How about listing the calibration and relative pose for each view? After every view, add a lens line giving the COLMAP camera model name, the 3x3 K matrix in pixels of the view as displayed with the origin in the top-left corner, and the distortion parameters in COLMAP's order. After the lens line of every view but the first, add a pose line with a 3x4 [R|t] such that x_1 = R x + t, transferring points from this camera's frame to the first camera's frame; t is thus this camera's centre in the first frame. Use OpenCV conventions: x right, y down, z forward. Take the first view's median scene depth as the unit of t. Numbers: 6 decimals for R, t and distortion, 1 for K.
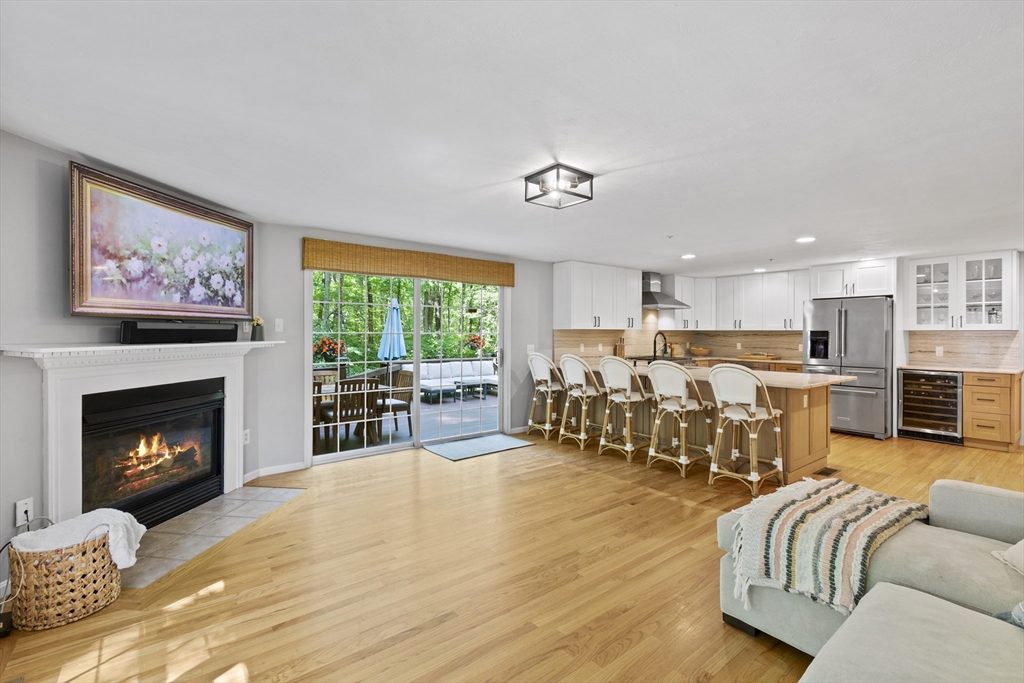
lens RADIAL K [[459.9, 0, 509.0], [0, 459.9, 333.2], [0, 0, 1]] dist [0.000440, -0.000681]
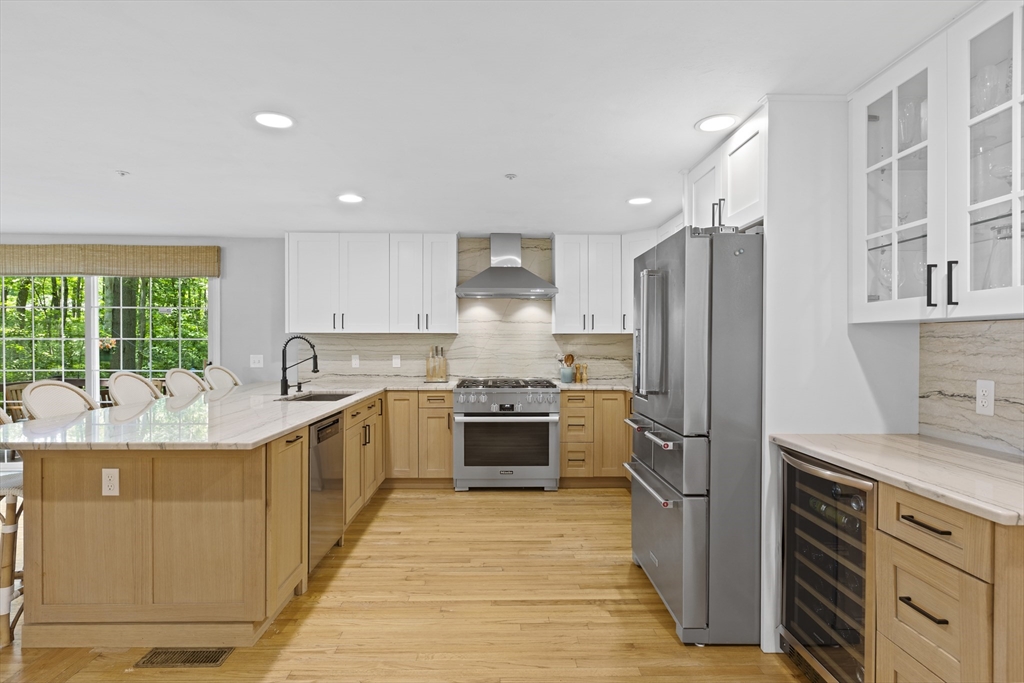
lens RADIAL K [[541.3, 0, 507.8], [0, 541.3, 346.4], [0, 0, 1]] dist [0.001265, -0.001411]
pose [[0.800128, 0.002888, -0.599822, 1.247902], [-0.000069, 0.999989, 0.004723, 0.010627], [0.599829, -0.003738, 0.800120, 0.789121]]
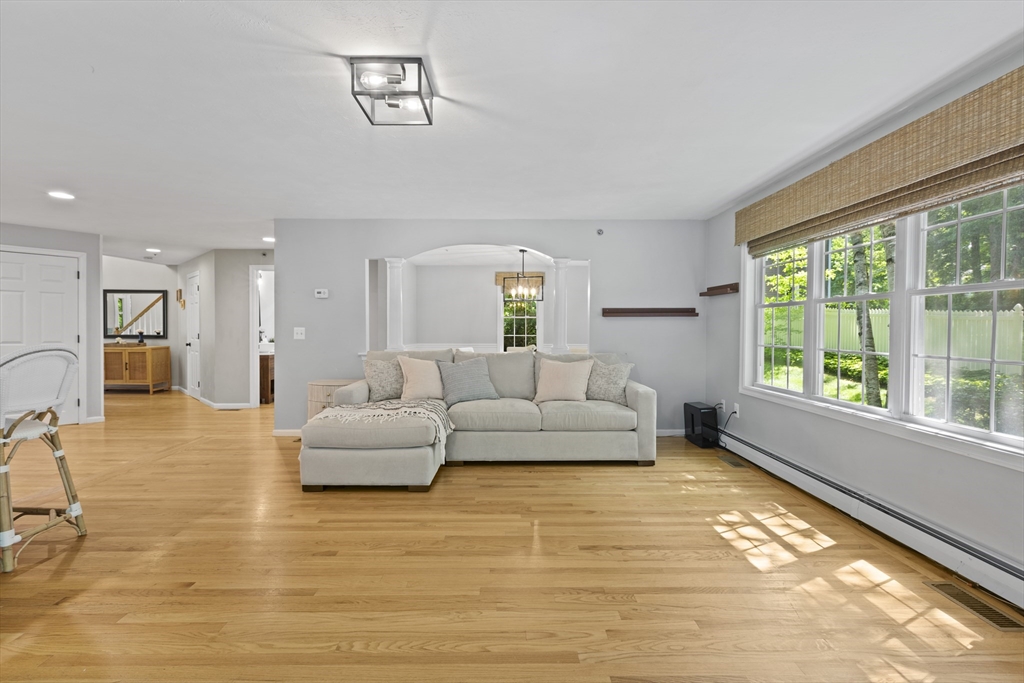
lens RADIAL K [[459.1, 0, 509.9], [0, 459.1, 339.2], [0, 0, 1]] dist [0.001414, 0.000070]
pose [[-0.794564, -0.017252, 0.606935, -0.321364], [-0.005602, 0.999762, 0.021084, 0.039225], [-0.607154, 0.013352, -0.794472, 0.977311]]
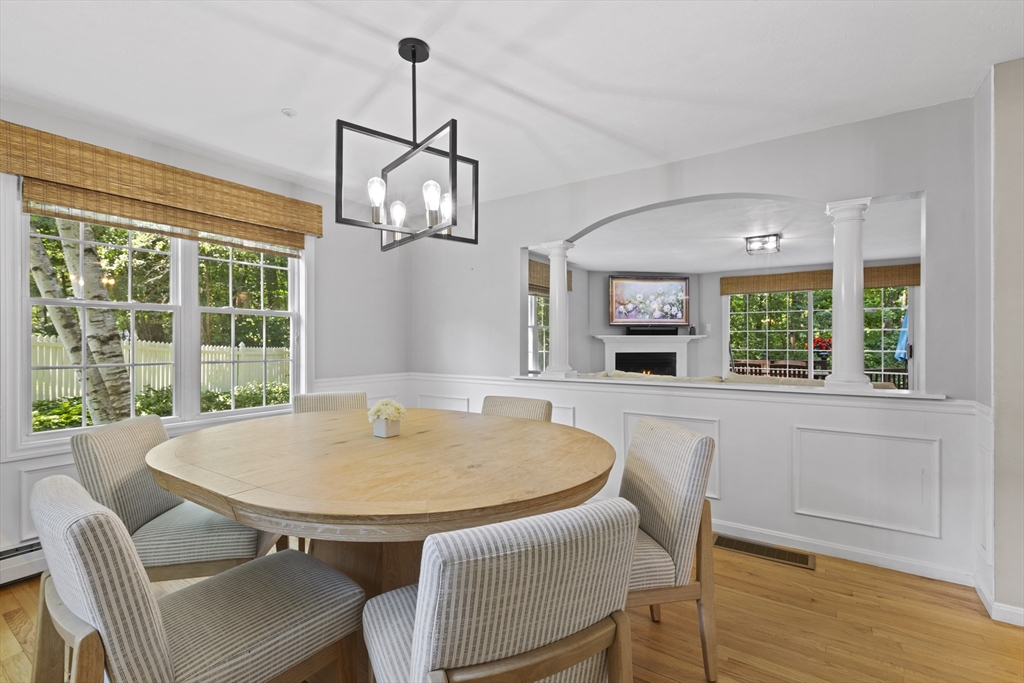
lens RADIAL K [[459.1, 0, 509.9], [0, 459.1, 339.2], [0, 0, 1]] dist [0.001414, 0.000070]
pose [[0.305738, -0.005701, -0.952099, 0.998347], [0.000537, 0.999983, -0.005815, 0.040083], [0.952115, 0.001267, 0.305736, -0.322743]]
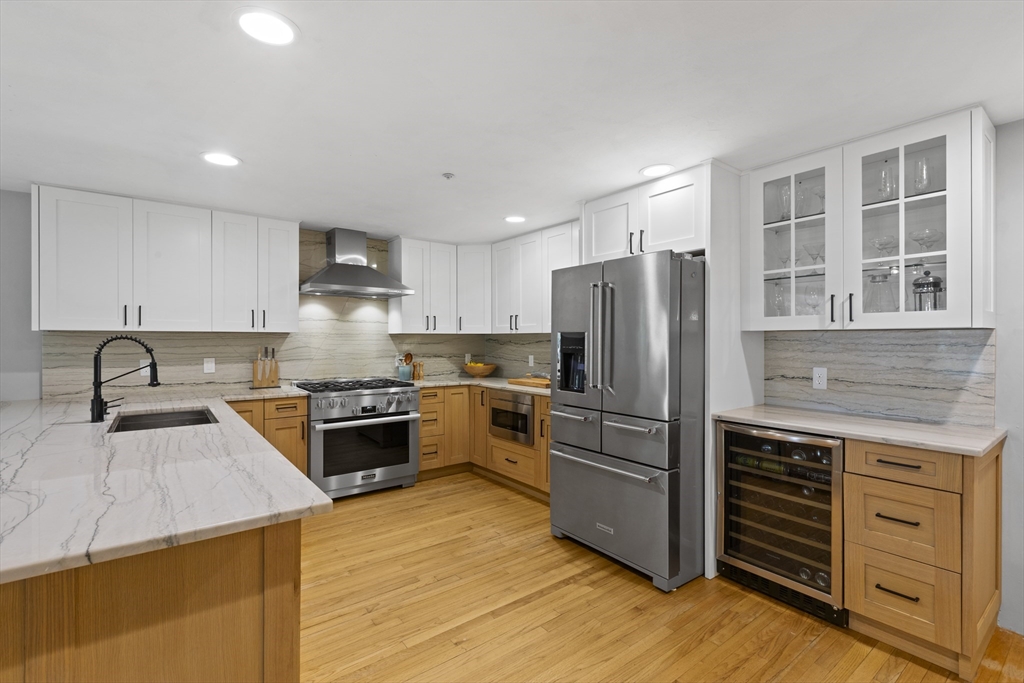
lens RADIAL K [[459.1, 0, 509.9], [0, 459.1, 339.2], [0, 0, 1]] dist [0.001414, 0.000070]
pose [[0.999897, -0.002007, -0.014199, 0.890725], [0.001992, 0.999997, -0.001068, 0.002671], [0.014201, 0.001040, 0.999899, 0.765321]]
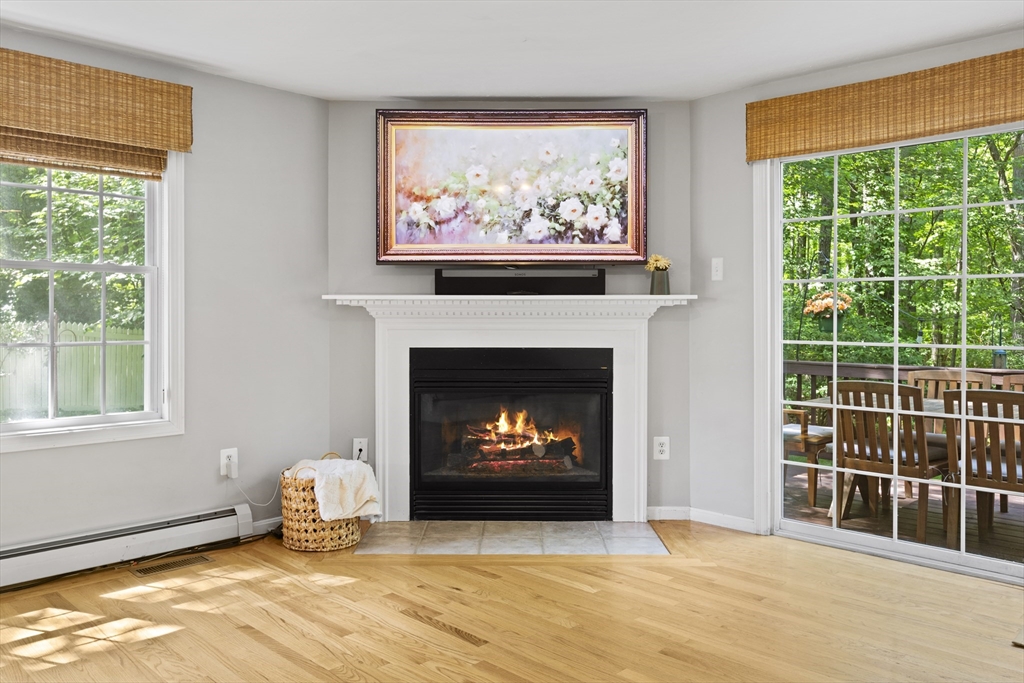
lens RADIAL K [[785.2, 0, 511.3], [0, 785.2, 319.9], [0, 0, 1]] dist [0.010755, -0.000807]
pose [[0.127251, 0.008142, -0.991837, 0.439296], [-0.002205, 0.999966, 0.007925, 0.038329], [0.991868, 0.001178, 0.127265, 0.606091]]
